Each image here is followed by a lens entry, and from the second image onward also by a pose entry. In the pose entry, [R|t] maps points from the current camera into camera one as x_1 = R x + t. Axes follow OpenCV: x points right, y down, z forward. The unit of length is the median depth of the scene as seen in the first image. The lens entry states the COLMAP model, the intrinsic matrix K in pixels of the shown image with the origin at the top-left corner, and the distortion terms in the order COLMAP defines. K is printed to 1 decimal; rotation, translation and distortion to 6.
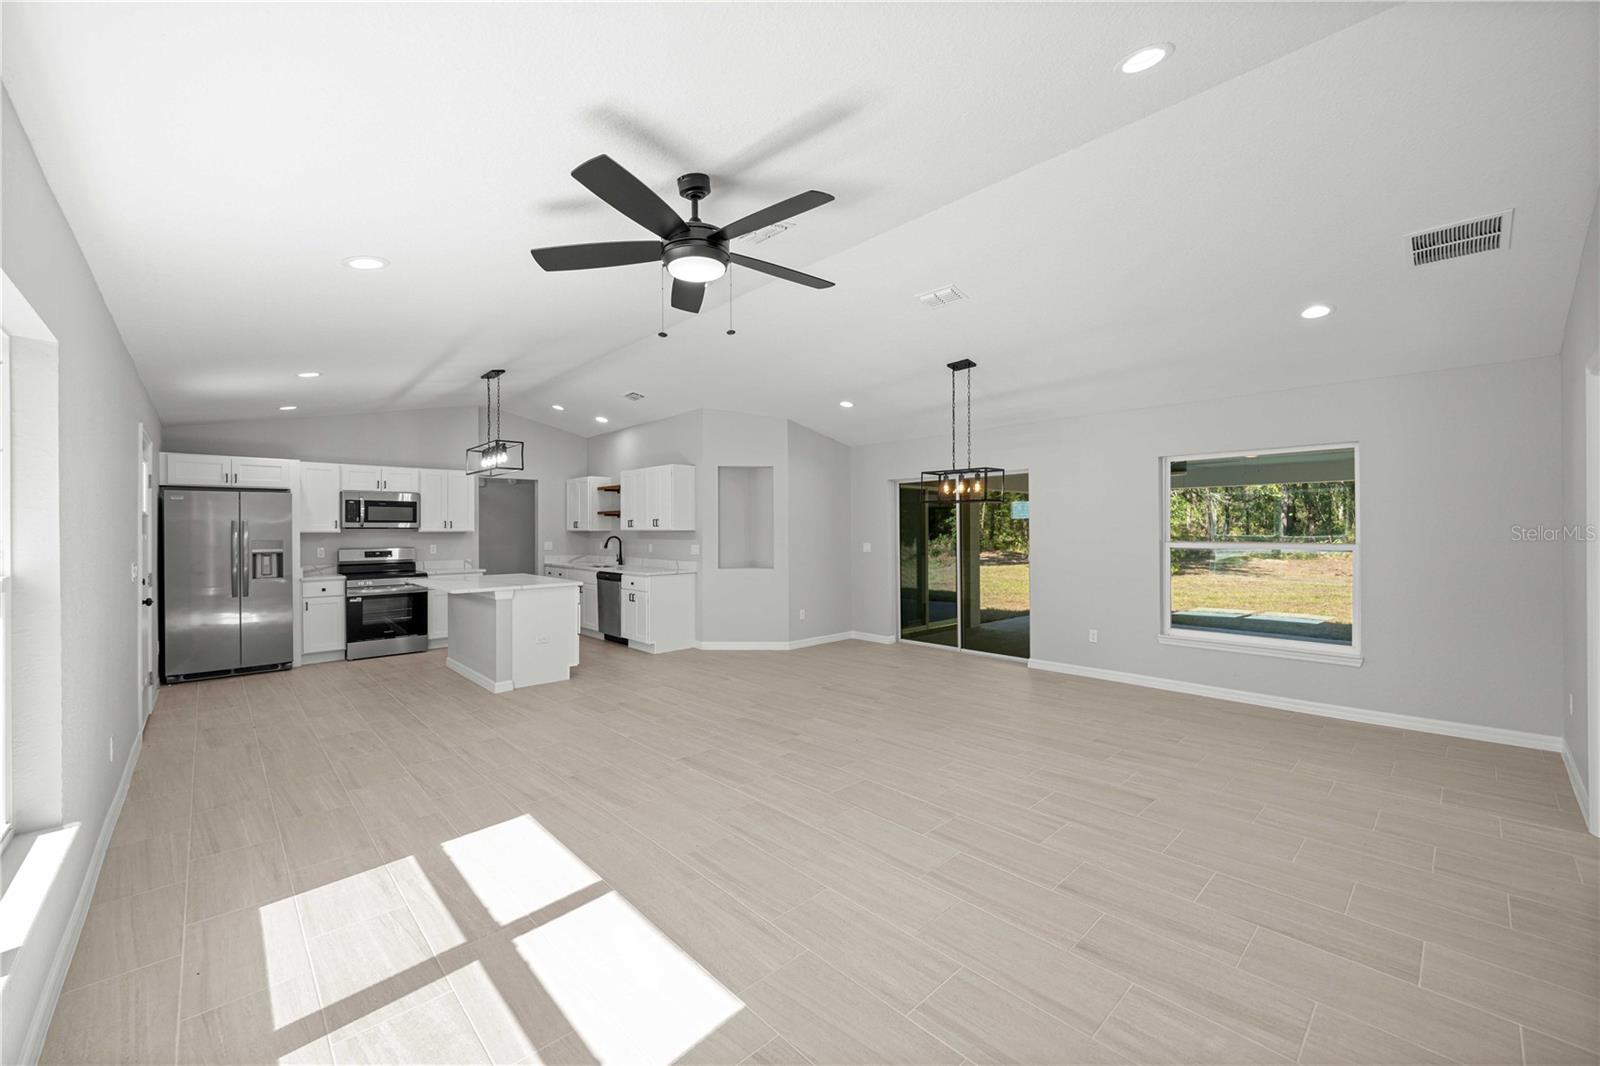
lens RADIAL K [[633.3, 0, 802.4], [0, 633.3, 534.4], [0, 0, 1]] dist [0.004890, -0.000125]
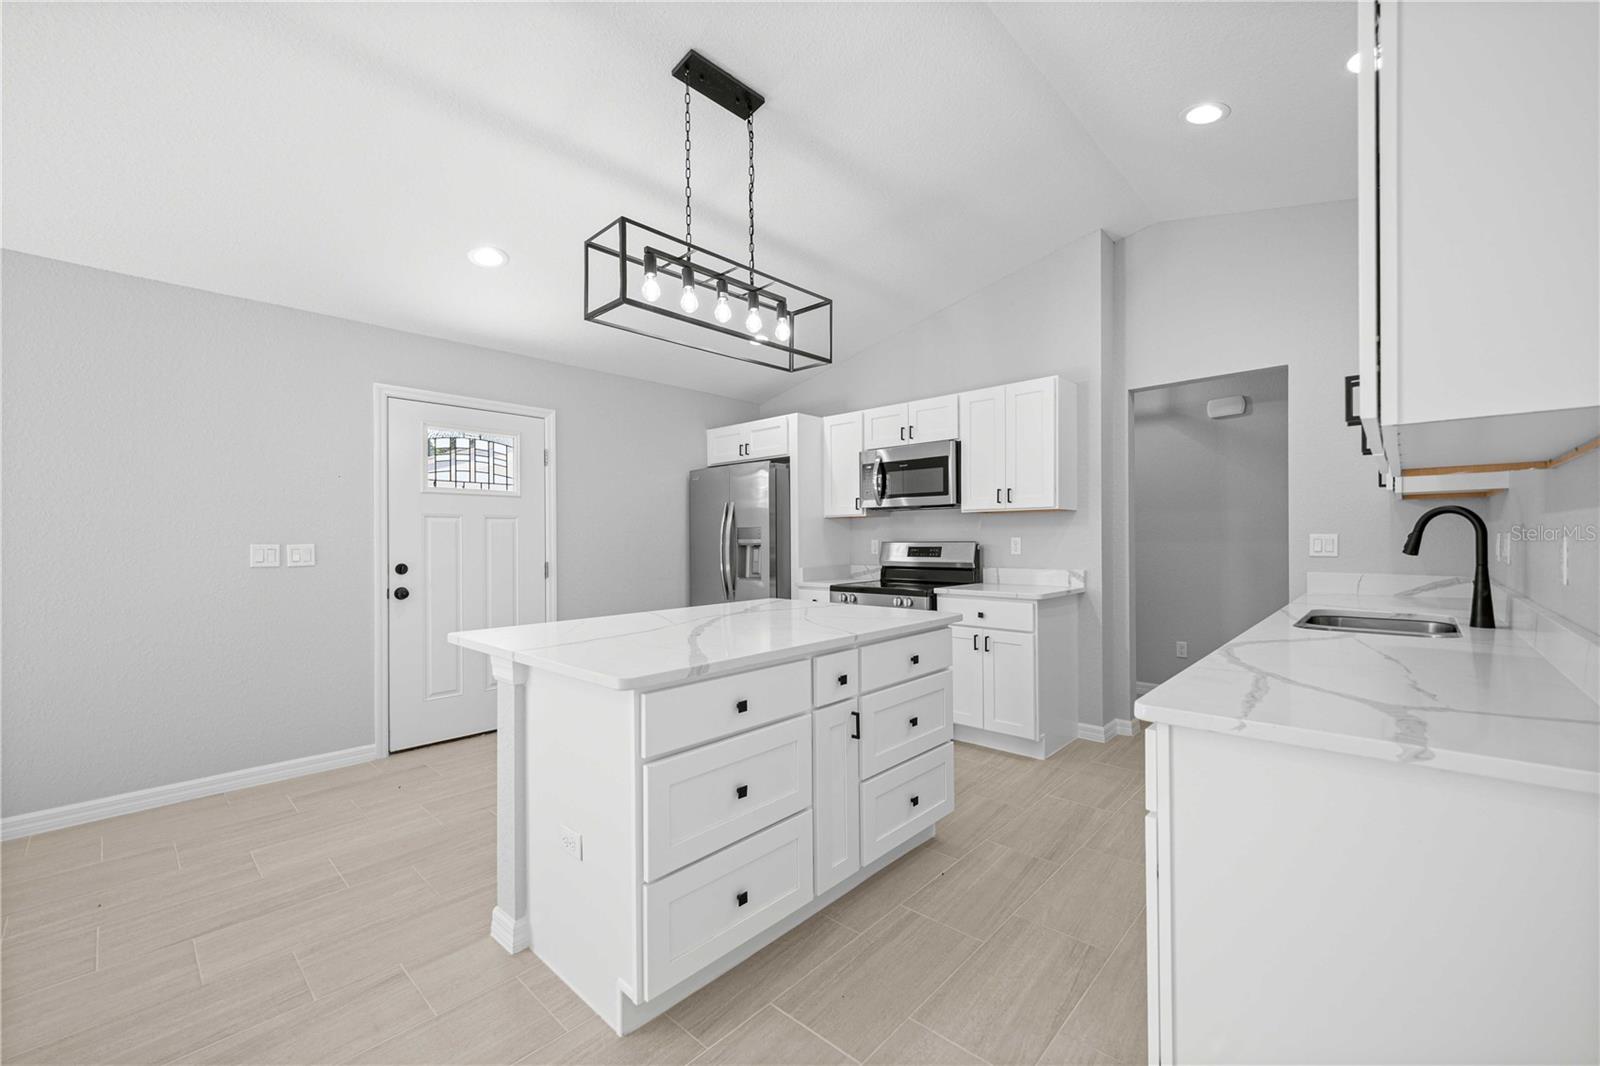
lens RADIAL K [[633.3, 0, 802.4], [0, 633.3, 534.4], [0, 0, 1]] dist [0.004890, -0.000125]
pose [[0.064527, -0.003000, -0.997911, -0.118317], [0.000448, 0.999995, -0.002977, 0.023563], [0.997916, -0.000255, 0.064528, 1.214127]]
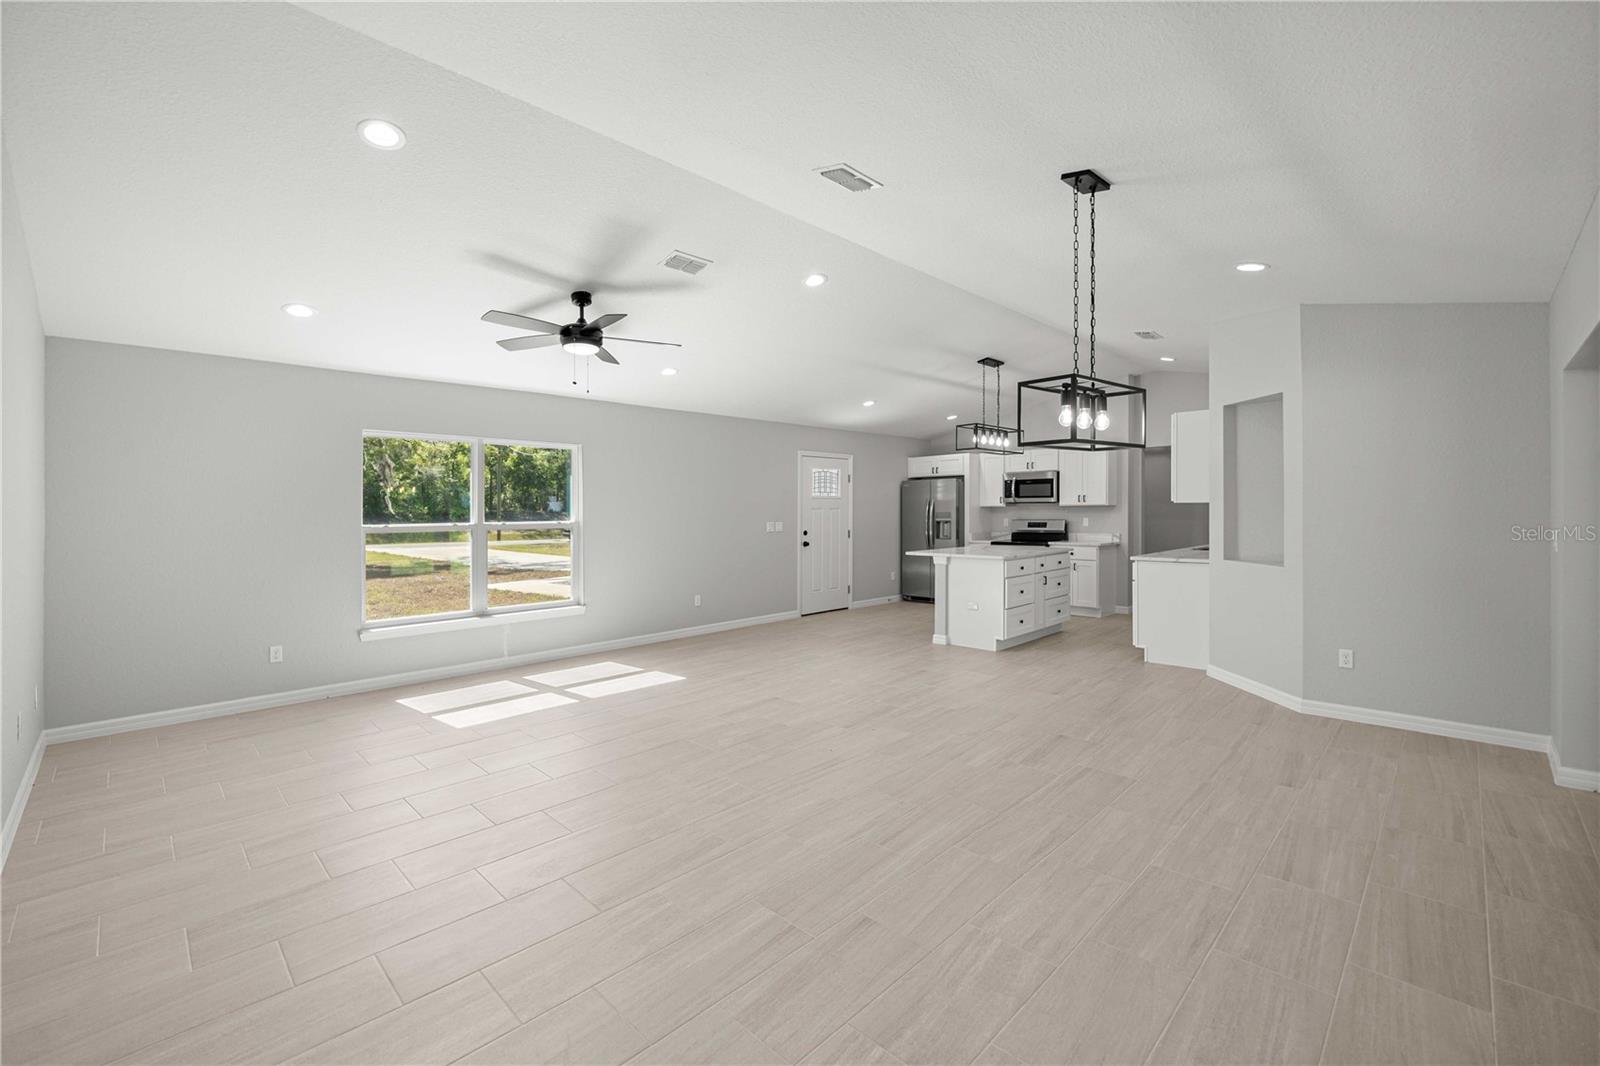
lens RADIAL K [[662.7, 0, 789.0], [0, 662.7, 523.4], [0, 0, 1]] dist [-0.000426, -0.000067]
pose [[0.019273, 0.024003, -0.999526, 0.782068], [0.002516, 0.999707, 0.024055, -0.003276], [0.999811, -0.002979, 0.019207, 0.743062]]
